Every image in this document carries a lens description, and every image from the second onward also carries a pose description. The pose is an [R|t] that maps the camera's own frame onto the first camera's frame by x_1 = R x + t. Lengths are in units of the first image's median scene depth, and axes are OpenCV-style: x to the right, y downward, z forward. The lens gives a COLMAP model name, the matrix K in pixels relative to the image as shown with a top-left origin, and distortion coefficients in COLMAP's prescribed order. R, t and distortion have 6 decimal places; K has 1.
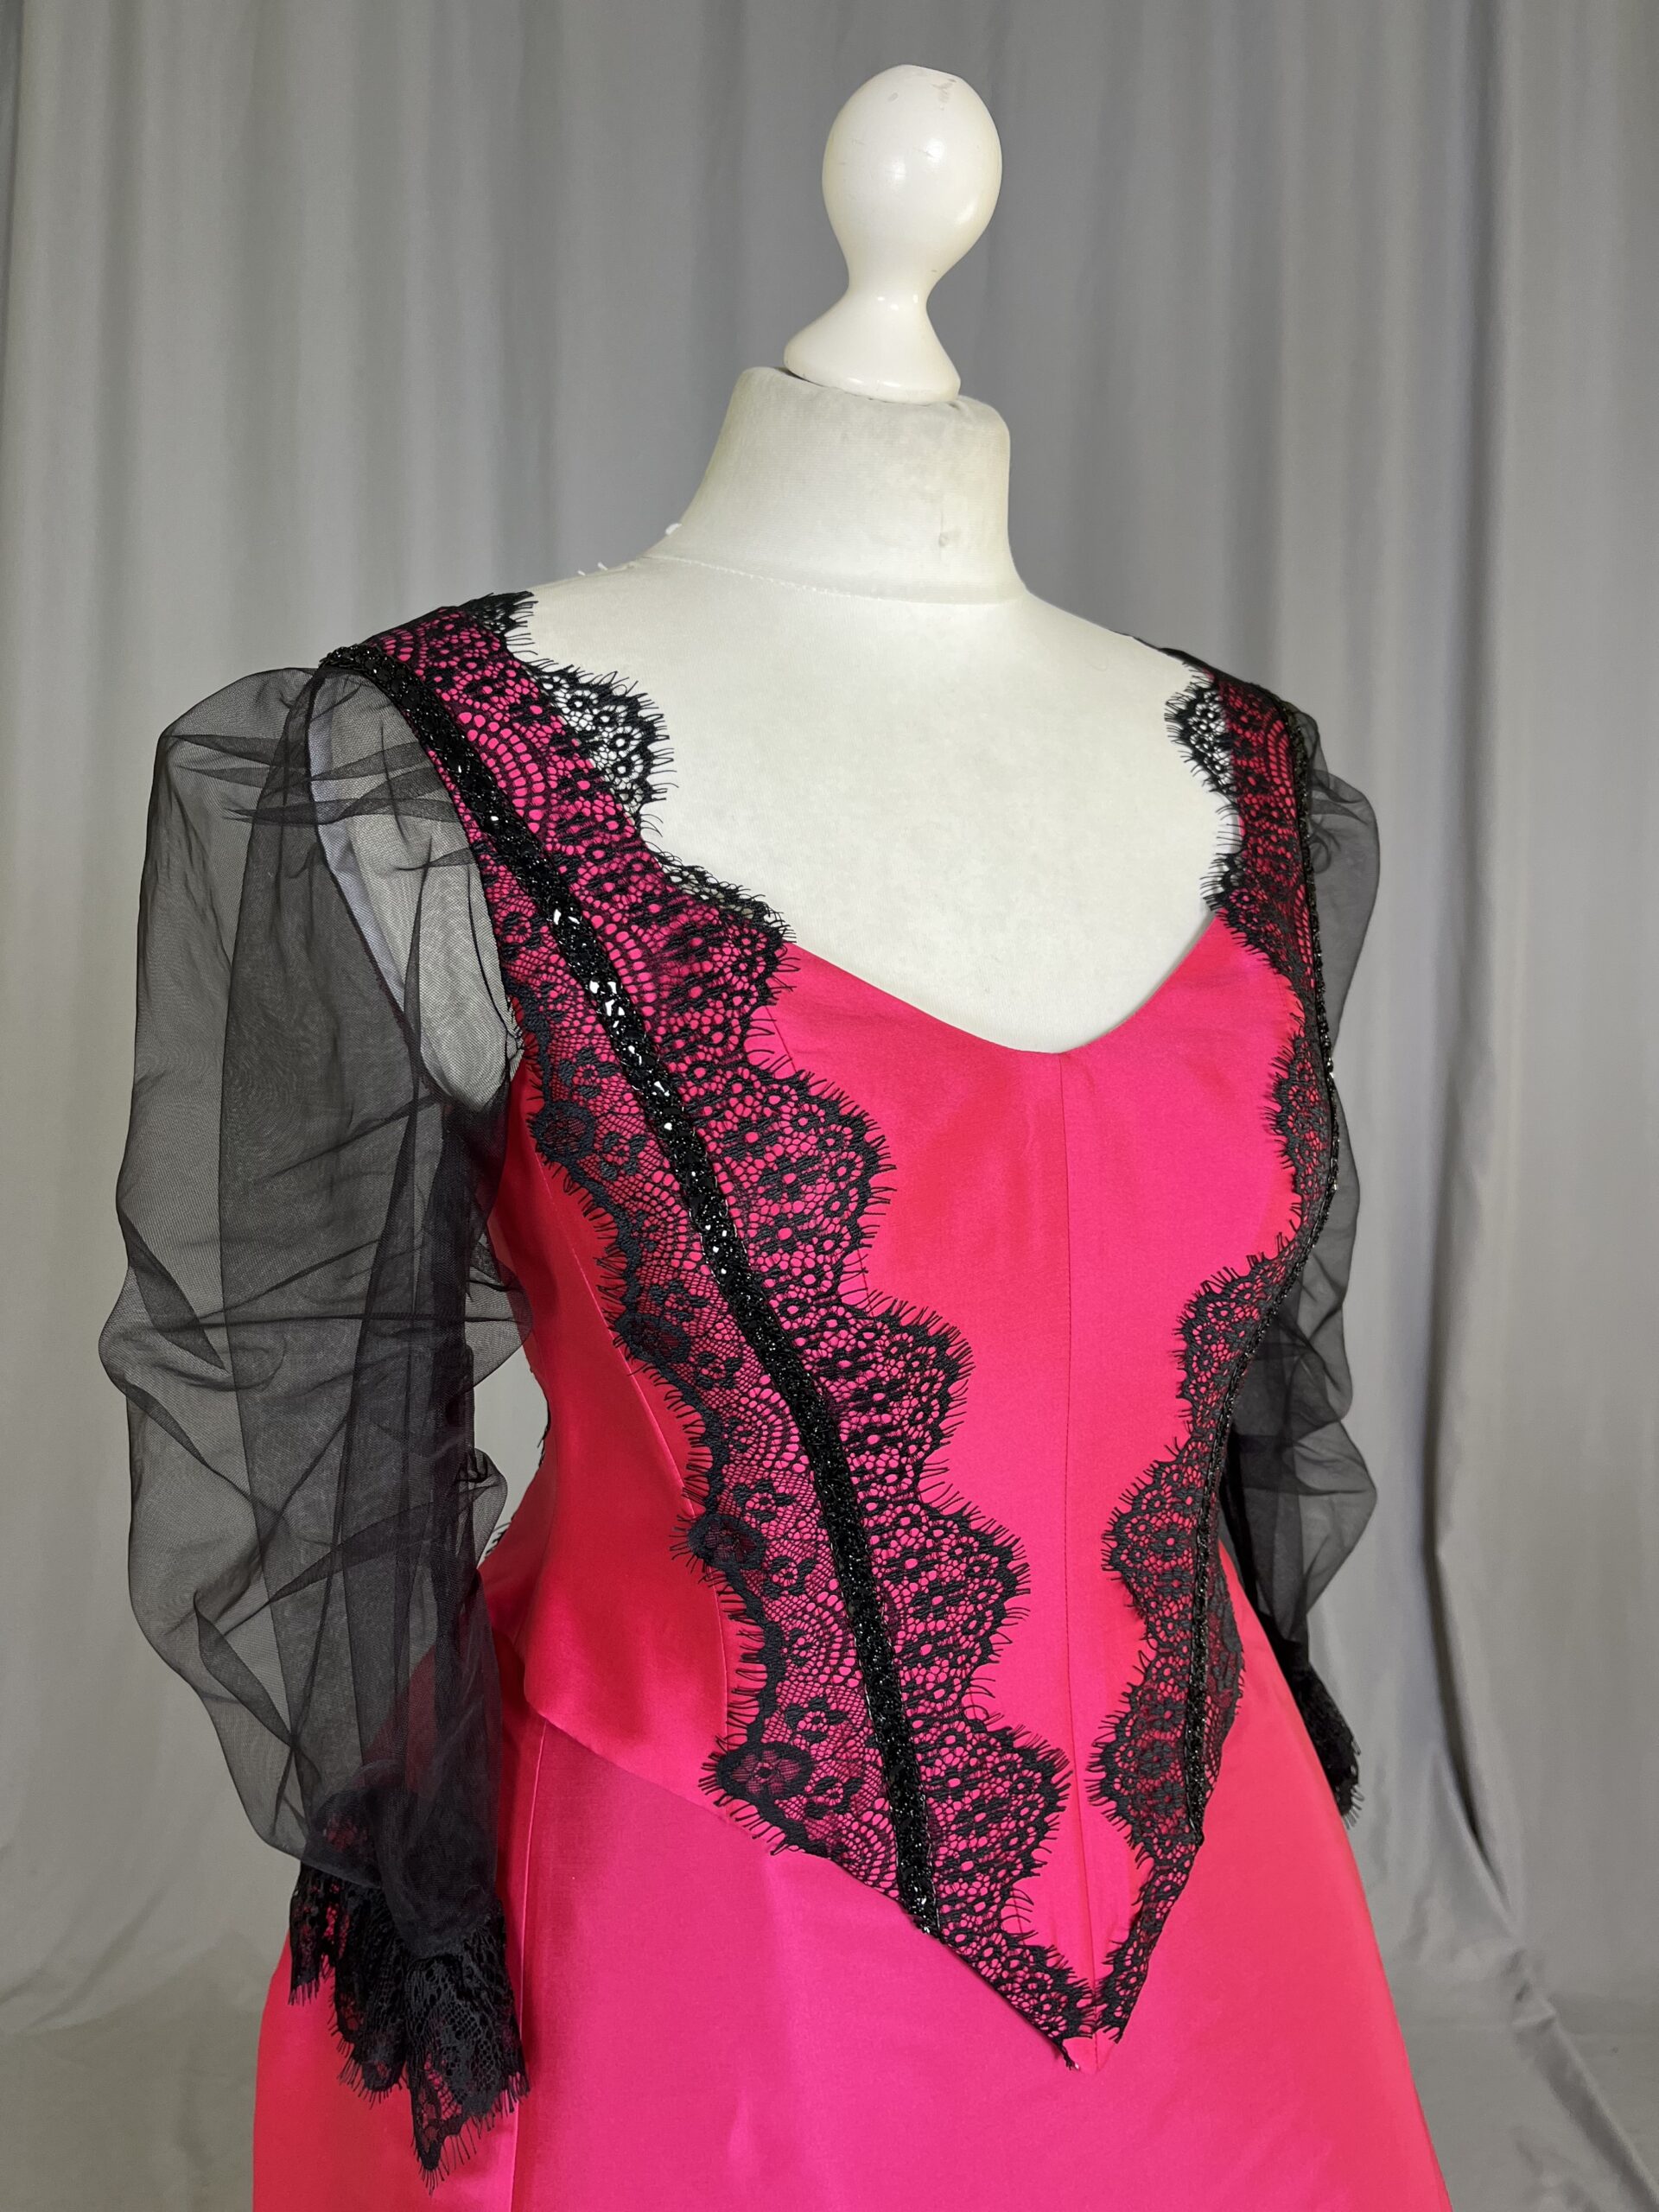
lens RADIAL K [[1742.9, 0, 826.3], [0, 1742.9, 1136.5], [0, 0, 1]] dist [0.026792, -0.004973]
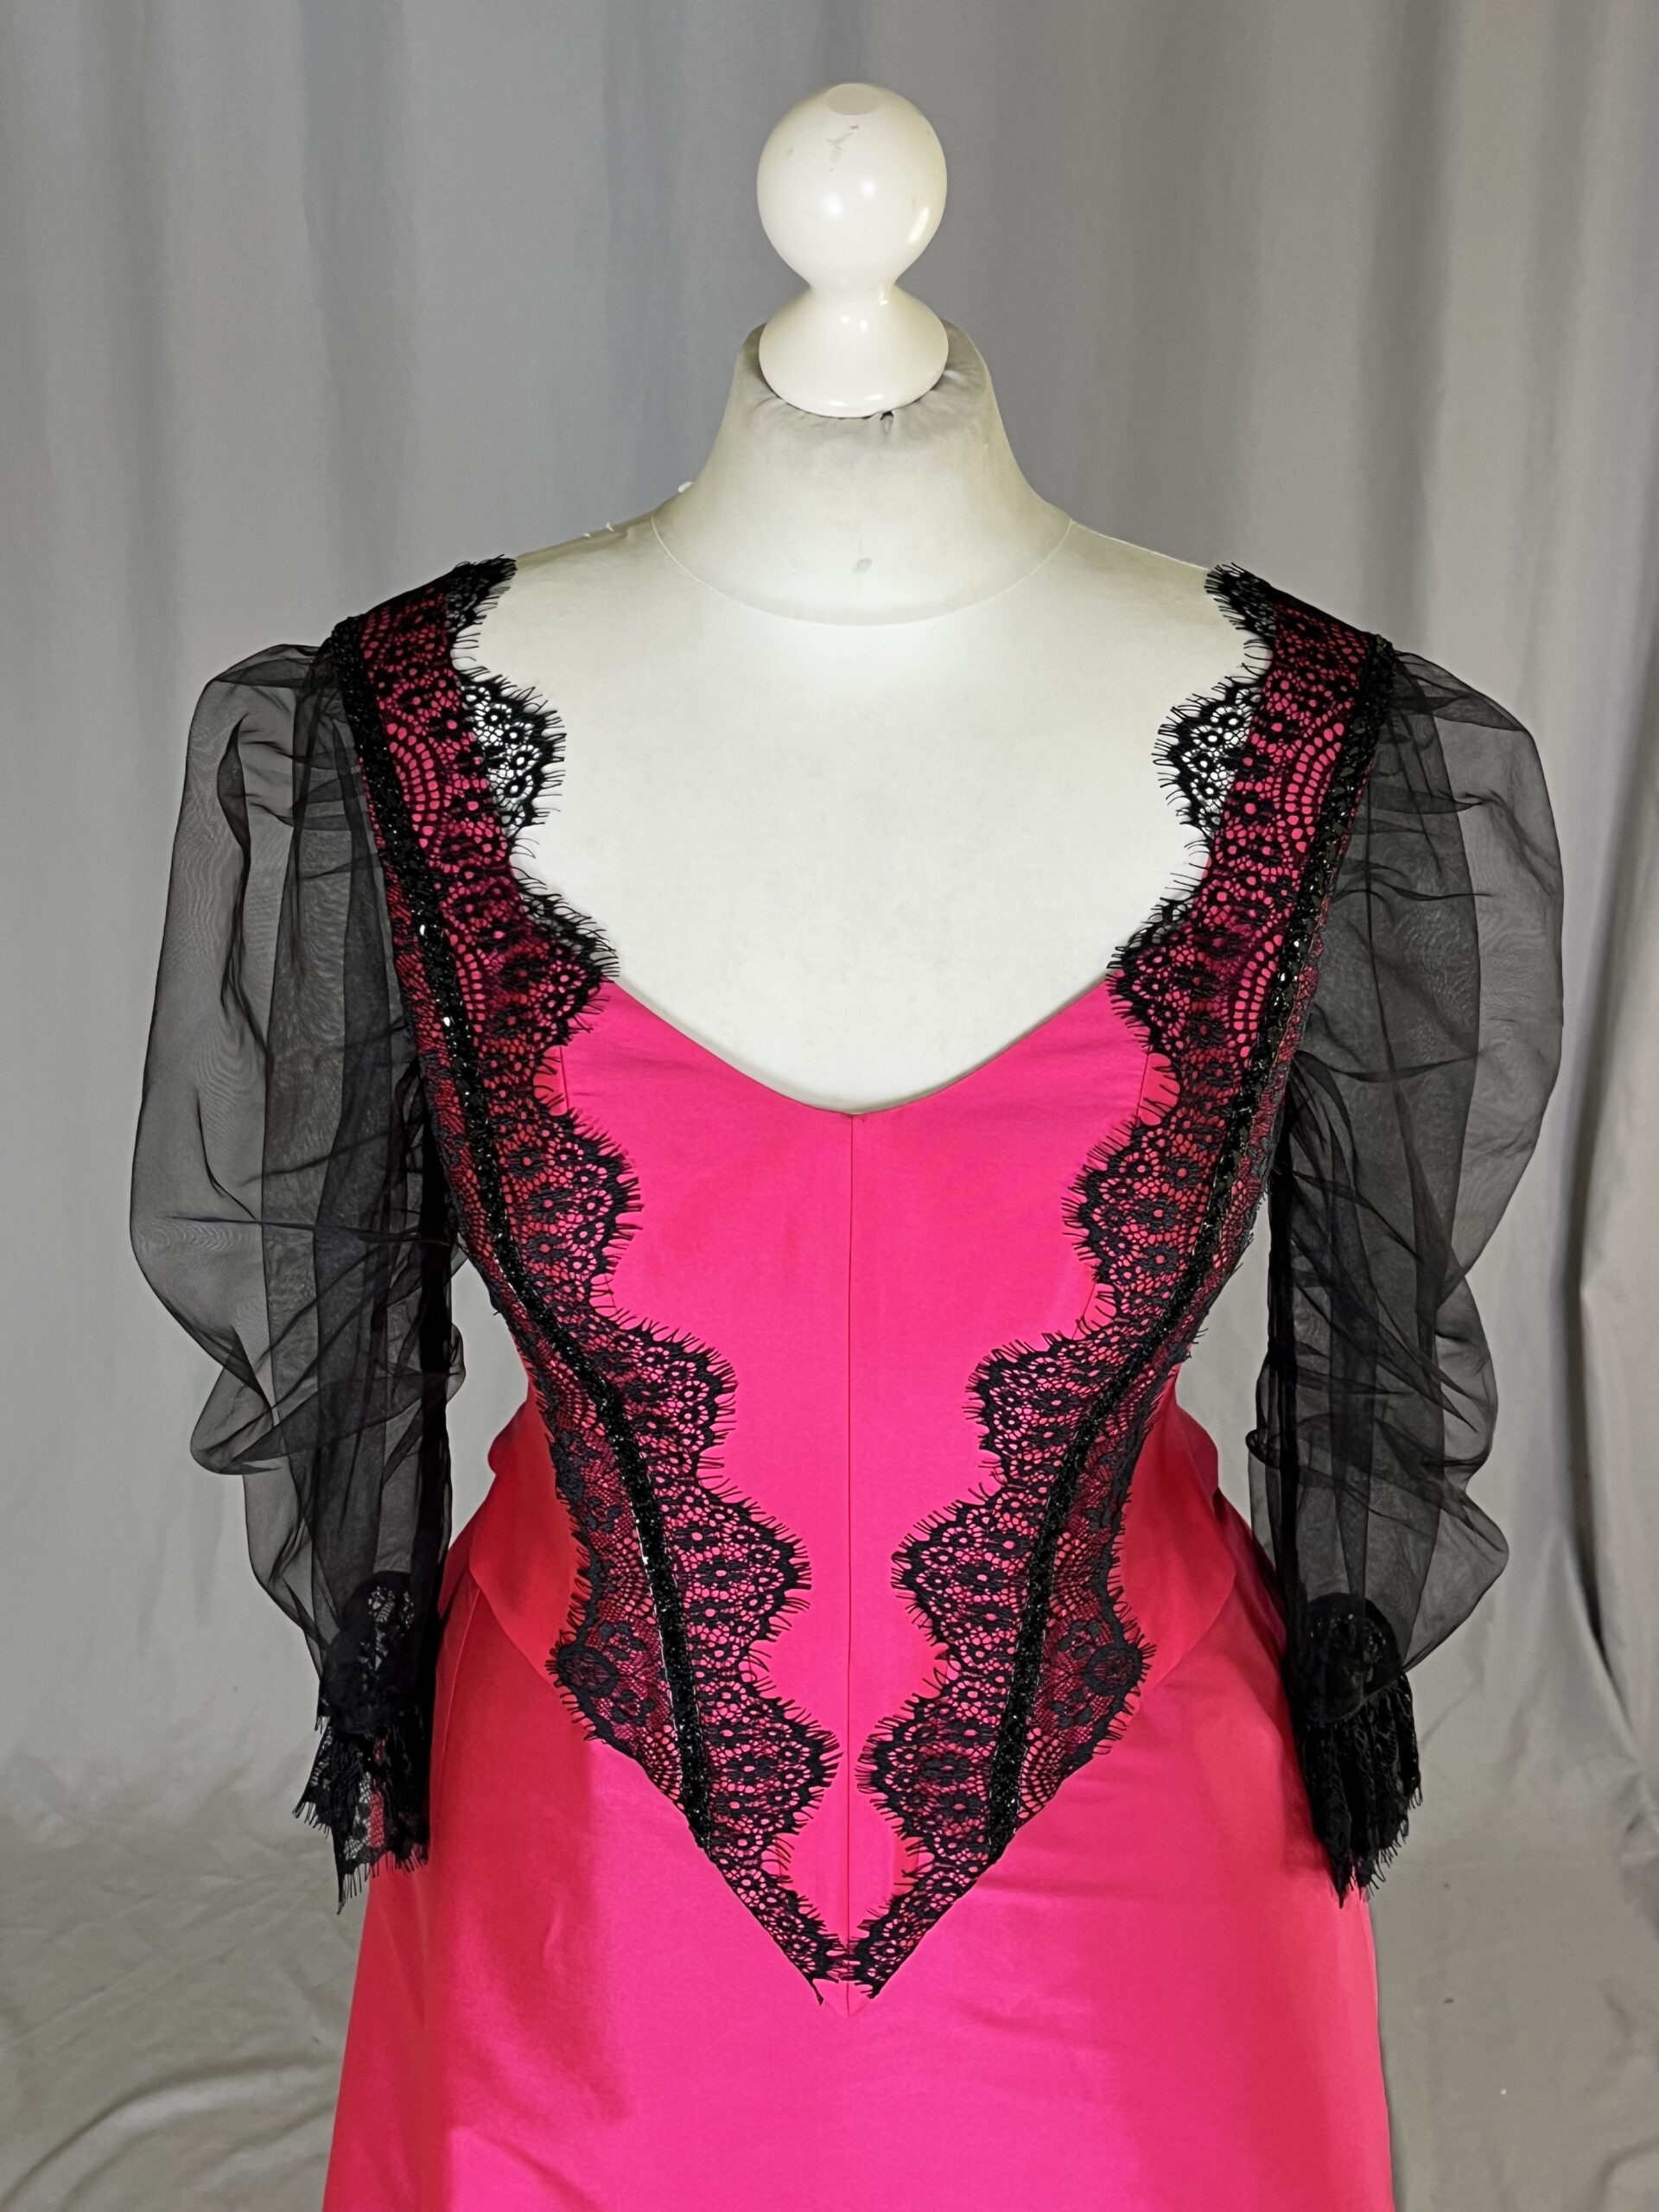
lens RADIAL K [[2783.4, 0, 864.0], [0, 2783.4, 1094.7], [0, 0, 1]] dist [0.189941, -0.785083]
pose [[0.872926, 0.192328, -0.448342, 0.932433], [-0.092947, 0.967742, 0.234170, -0.475568], [0.478917, -0.162742, 0.862643, -0.449516]]
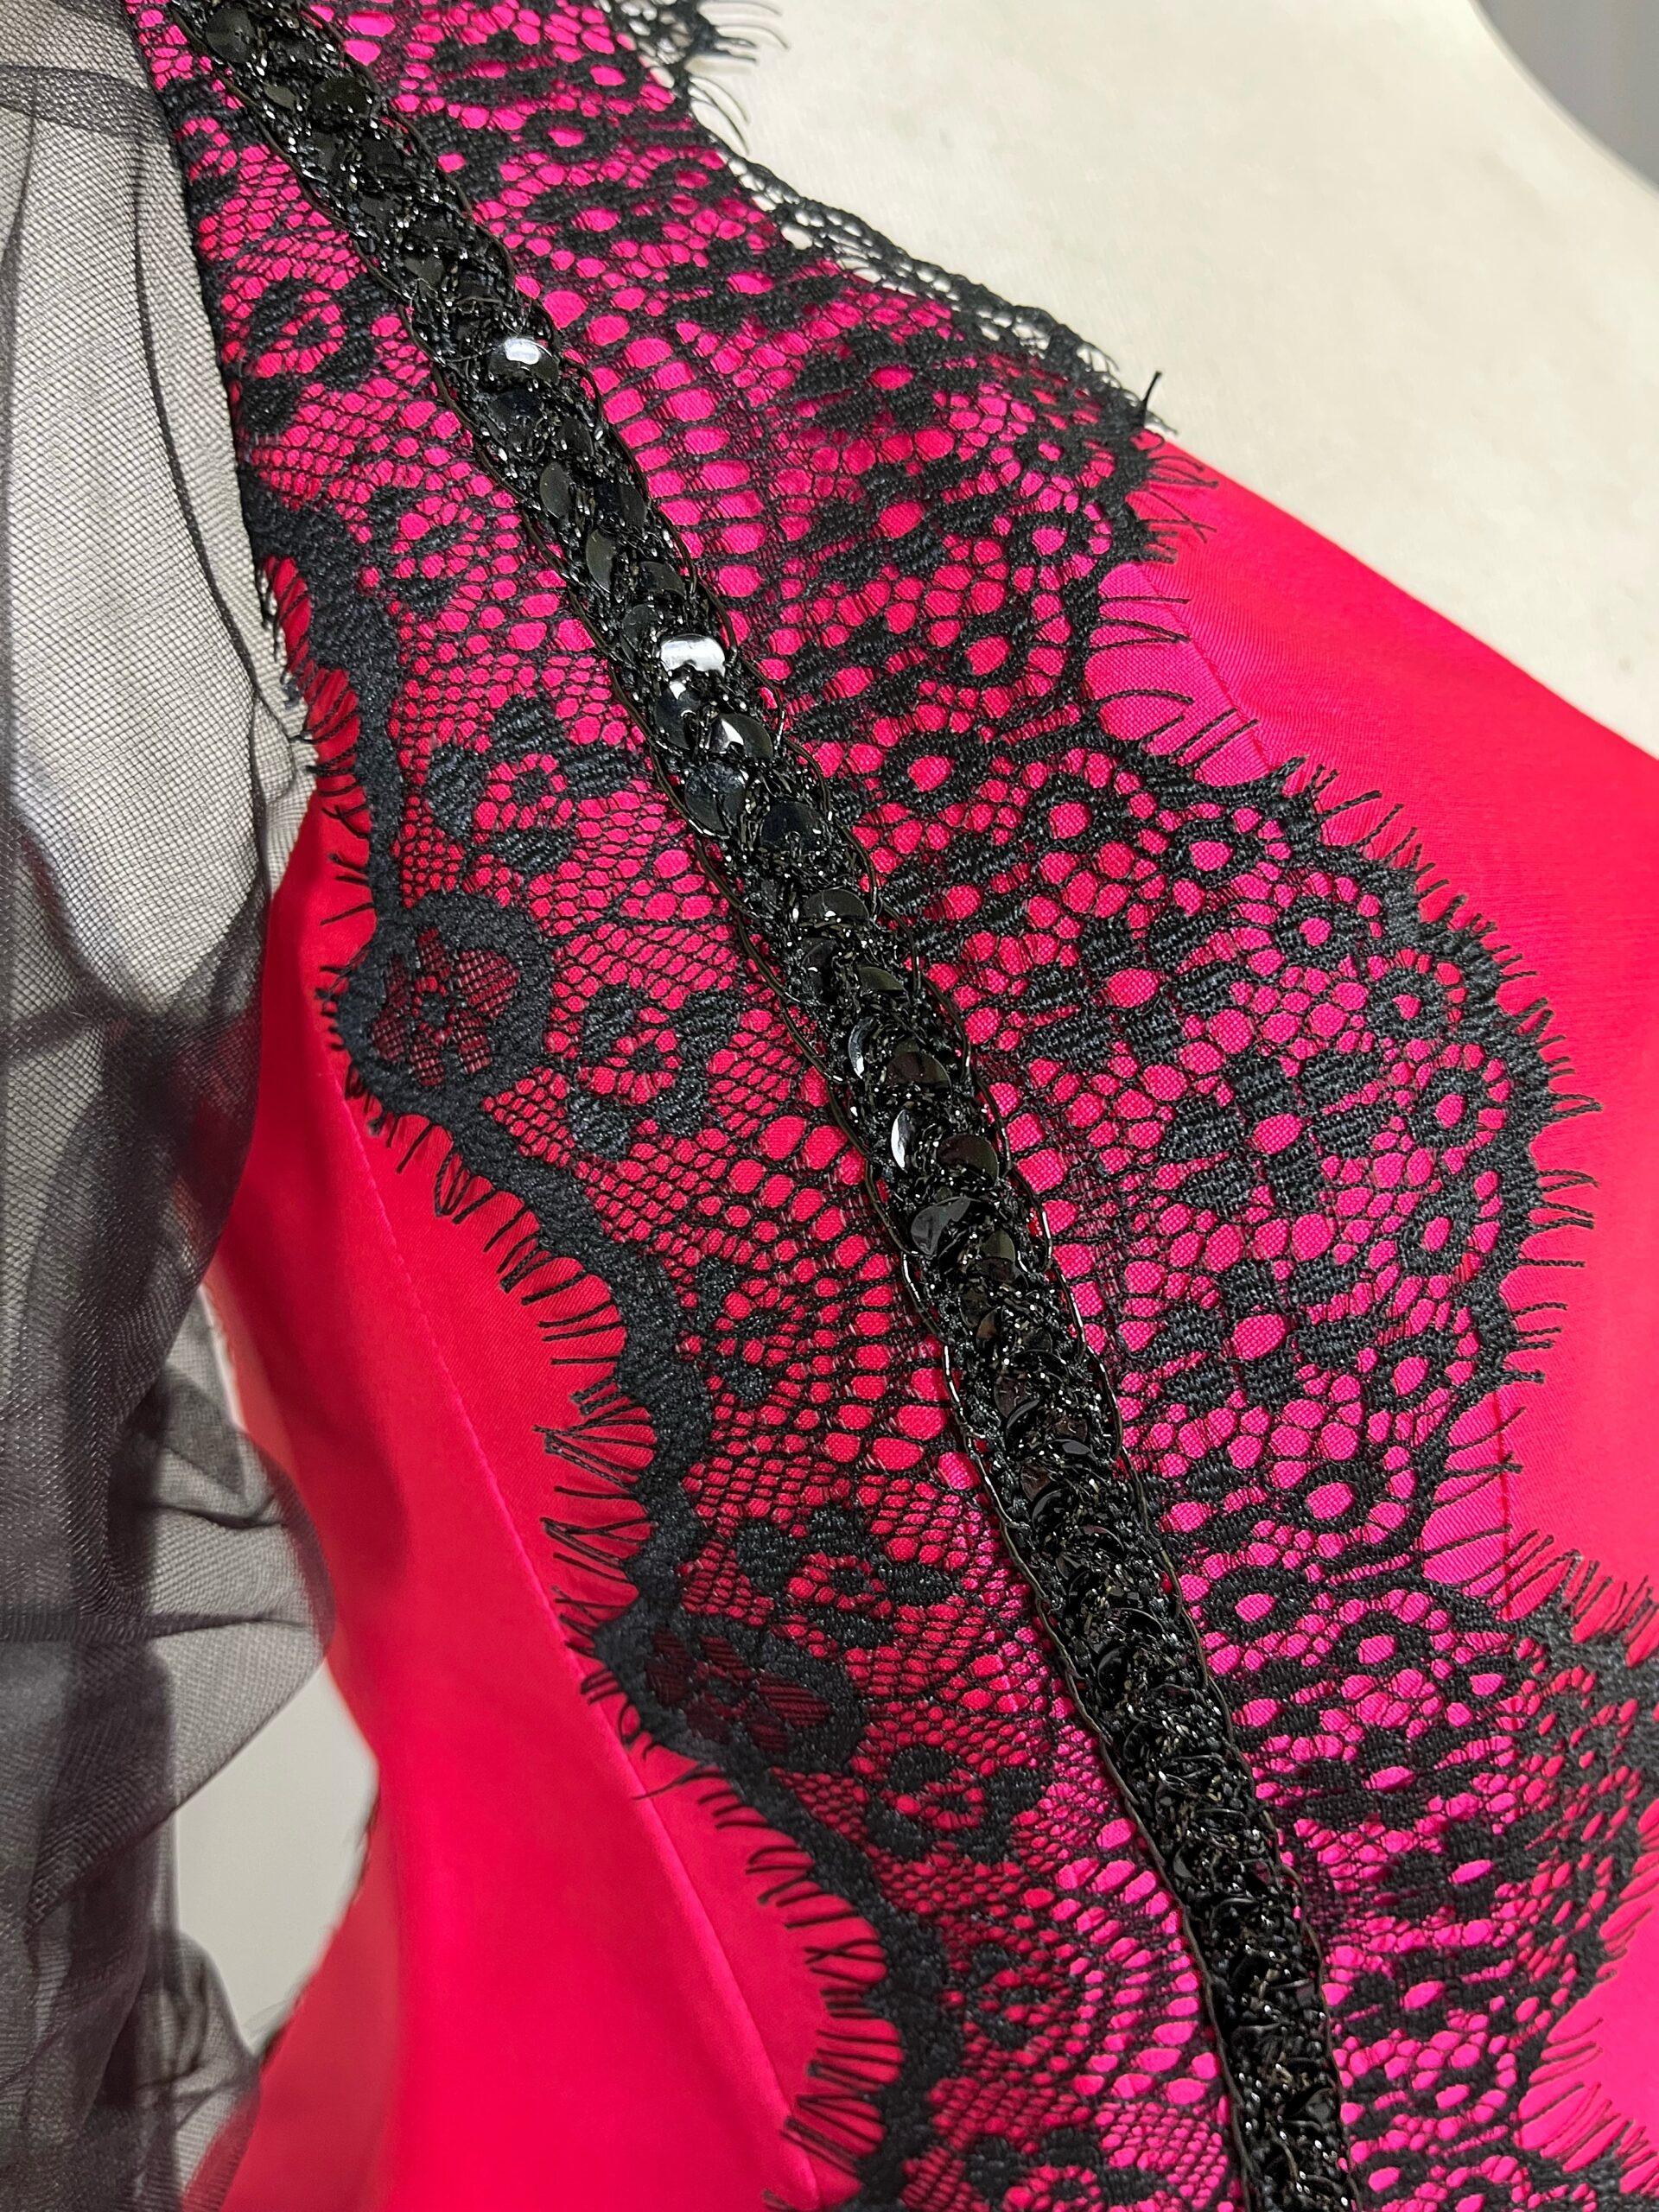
lens RADIAL K [[1732.3, 0, 829.5], [0, 1732.3, 1106.0], [0, 0, 1]] dist [-0.000024, -0.009435]
pose [[0.996668, 0.001588, 0.081544, -0.109801], [0.005404, 0.996328, -0.085446, 0.041345], [-0.081380, 0.085602, 0.993000, 0.710436]]
